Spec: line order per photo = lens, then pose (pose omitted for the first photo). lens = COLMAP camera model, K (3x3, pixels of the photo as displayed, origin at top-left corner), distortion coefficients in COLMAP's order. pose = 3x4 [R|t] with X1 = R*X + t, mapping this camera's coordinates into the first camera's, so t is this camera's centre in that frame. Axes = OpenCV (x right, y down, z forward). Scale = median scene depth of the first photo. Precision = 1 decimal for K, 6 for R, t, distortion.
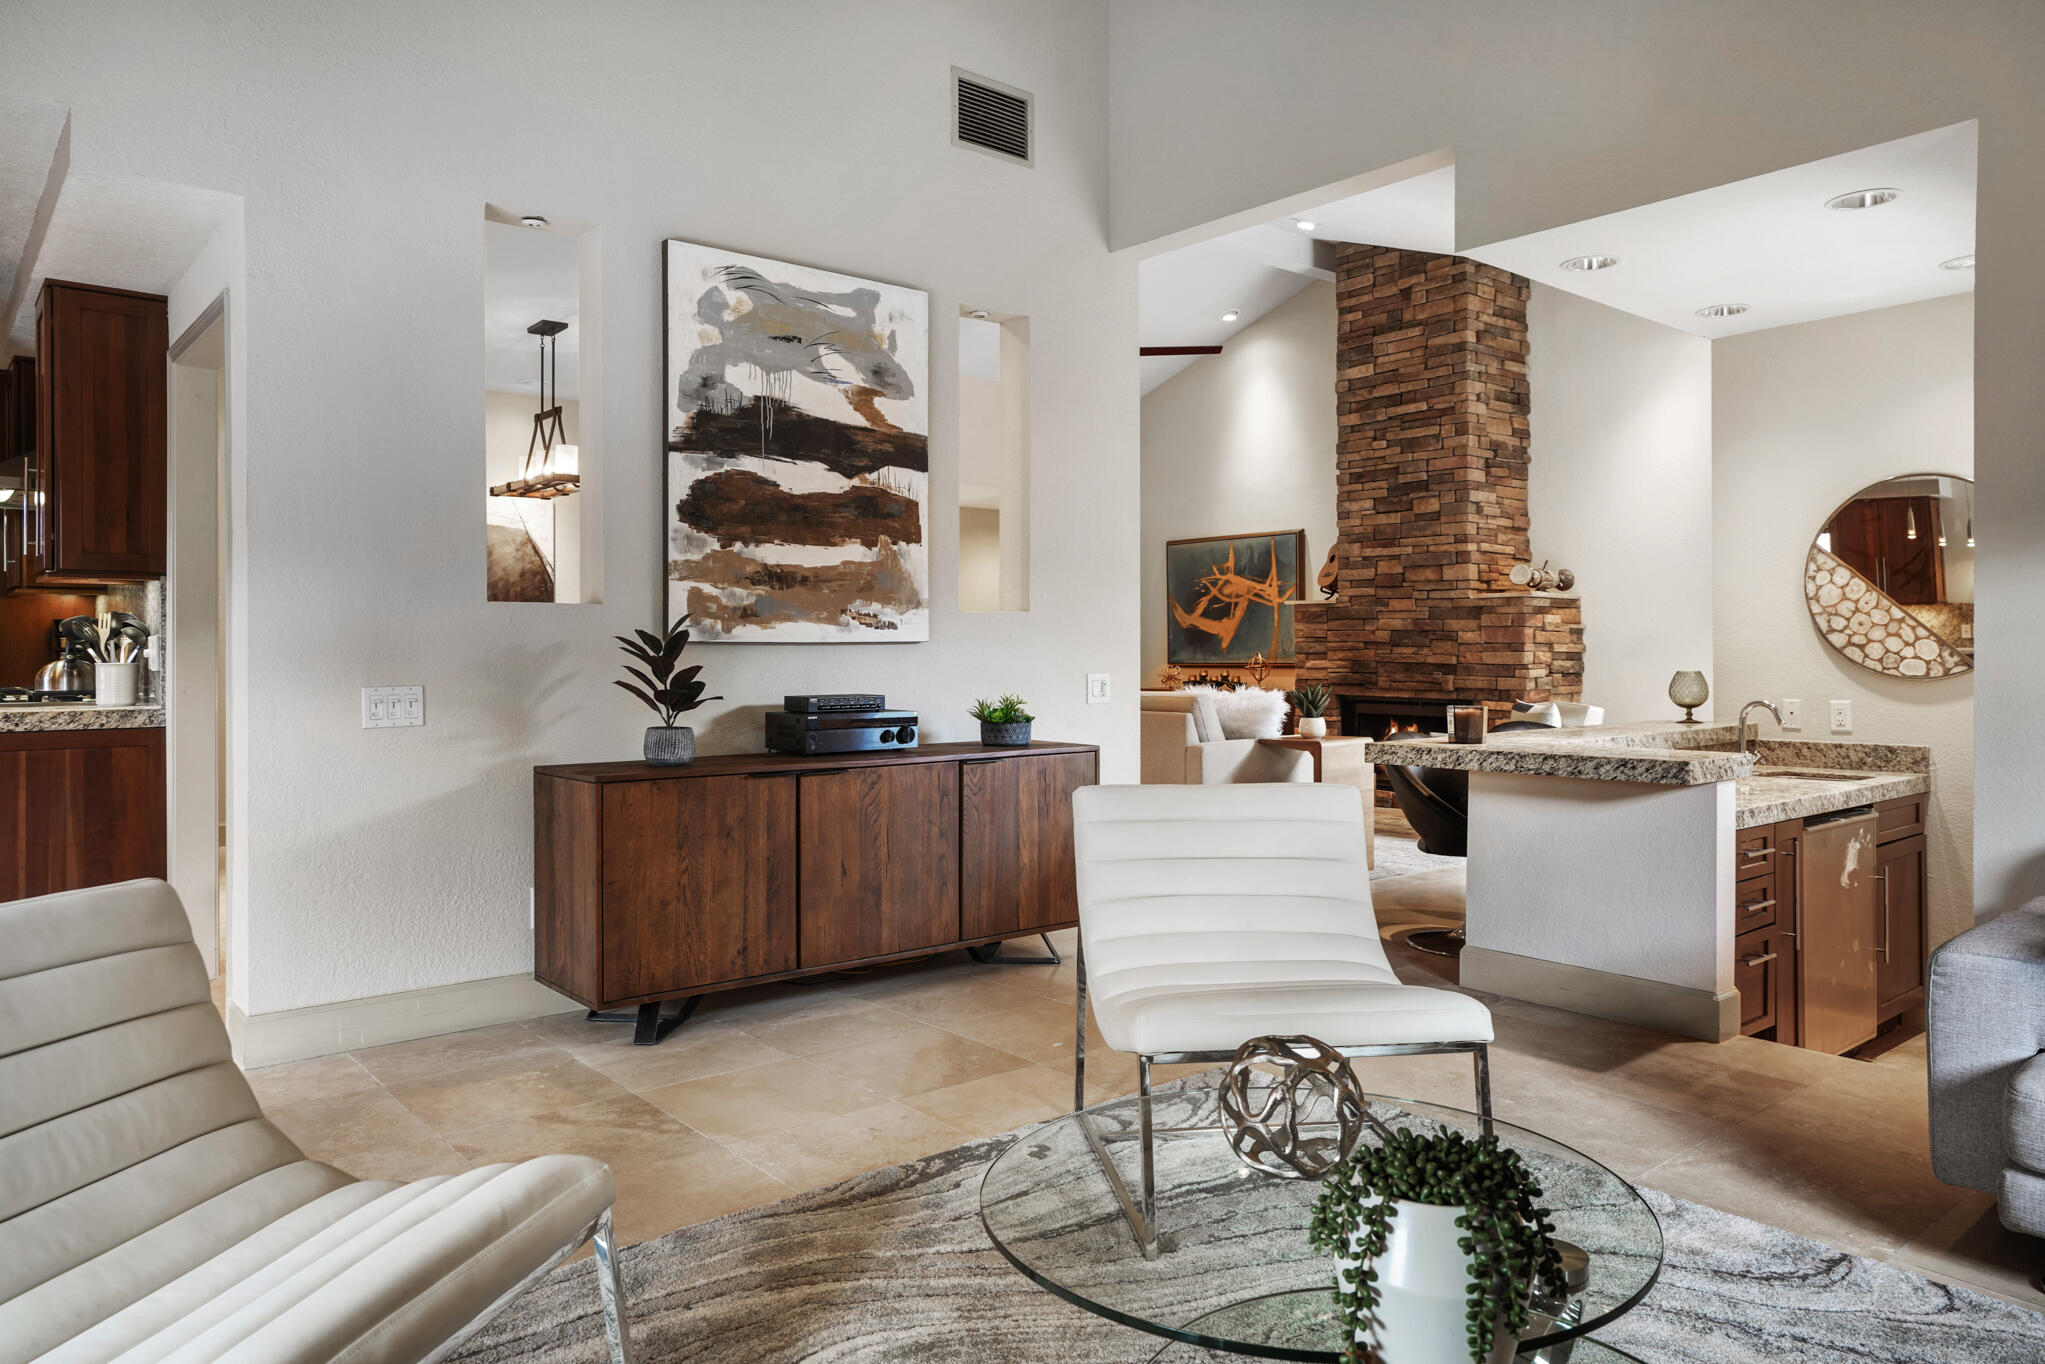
lens RADIAL K [[1335.4, 0, 1053.2], [0, 1335.4, 676.7], [0, 0, 1]] dist [0.003102, 0.000348]
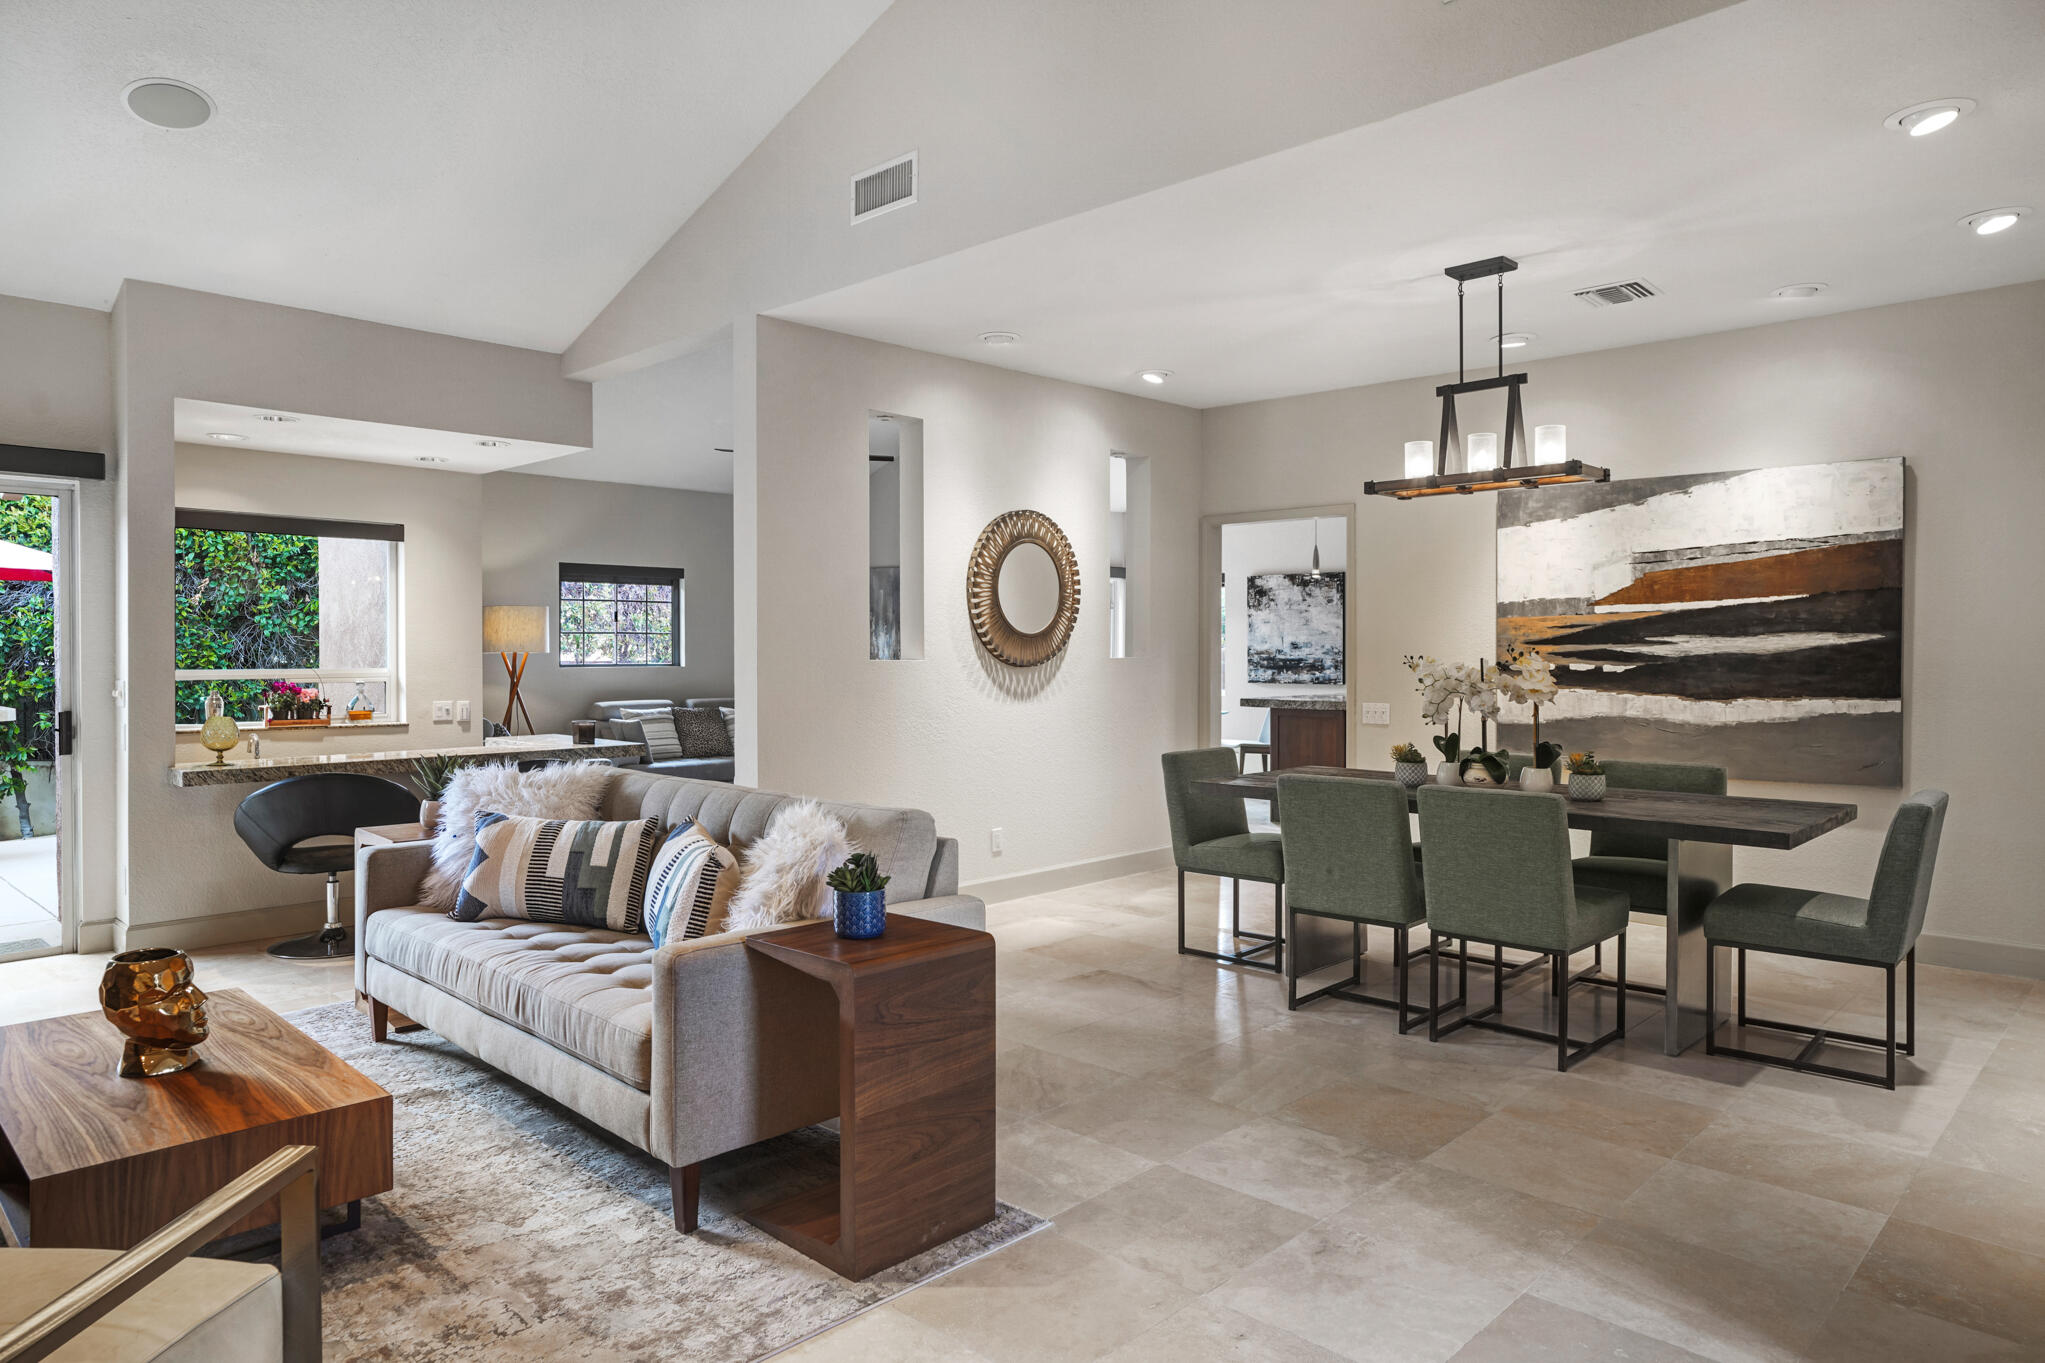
lens RADIAL K [[1271.5, 0, 1024.8], [0, 1271.5, 674.5], [0, 0, 1]] dist [-0.014422, 0.005802]
pose [[-0.996598, 0.005159, -0.082258, -0.047895], [0.001714, 0.999121, 0.041887, -0.047511], [0.082401, 0.041604, -0.995730, 1.236563]]
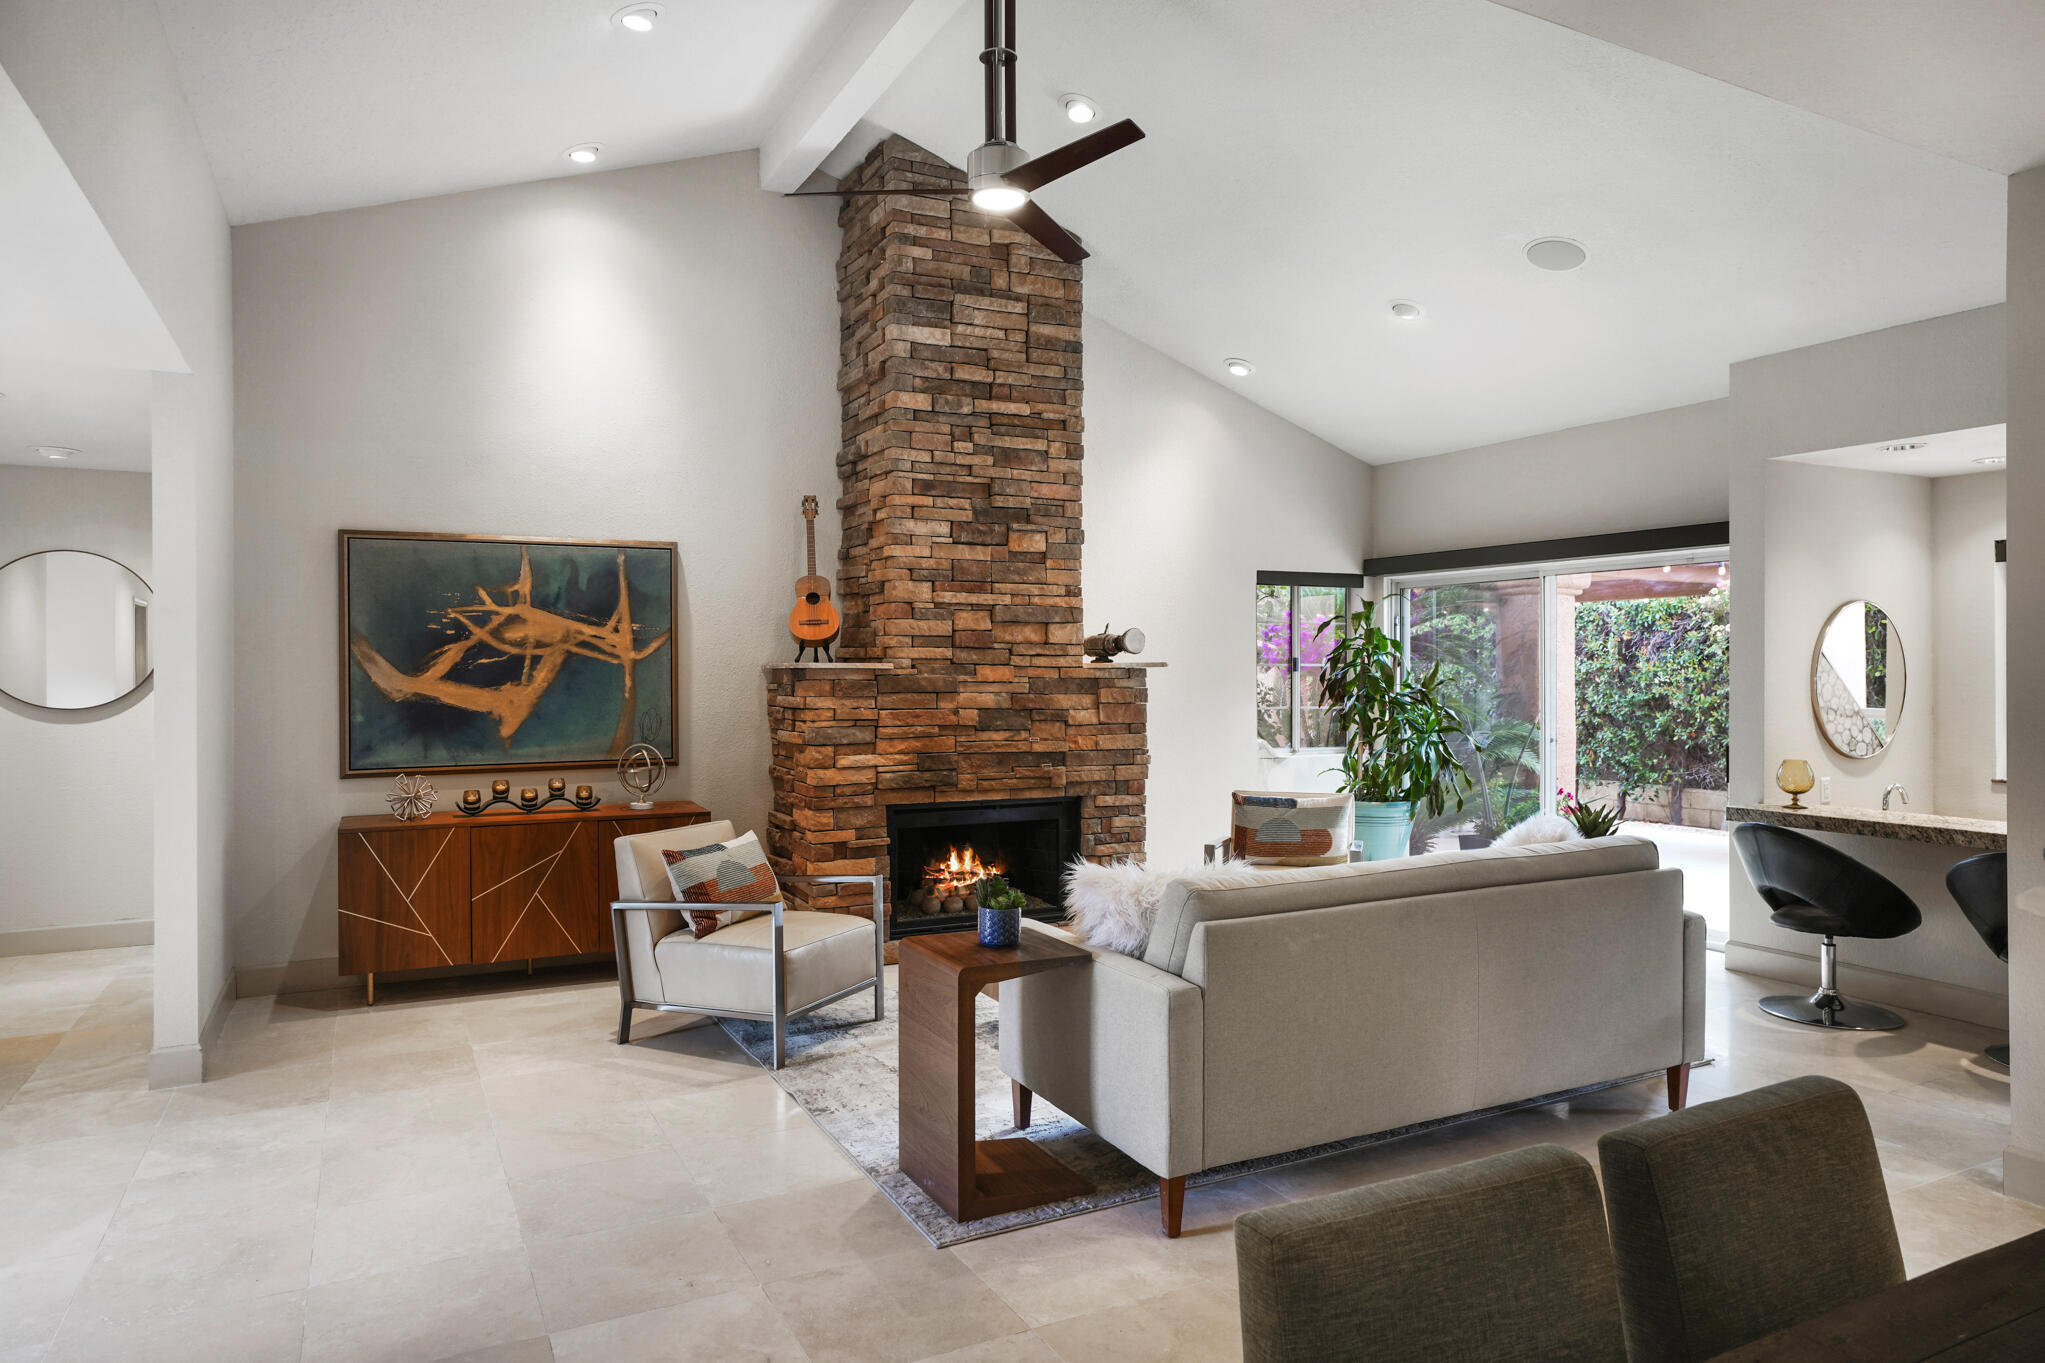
lens RADIAL K [[1271.5, 0, 1024.8], [0, 1271.5, 674.5], [0, 0, 1]] dist [-0.014422, 0.005802]
pose [[0.244972, -0.001643, 0.969529, -0.407602], [0.021542, 0.999761, -0.003749, -0.050458], [-0.969291, 0.021804, 0.244949, 0.815492]]
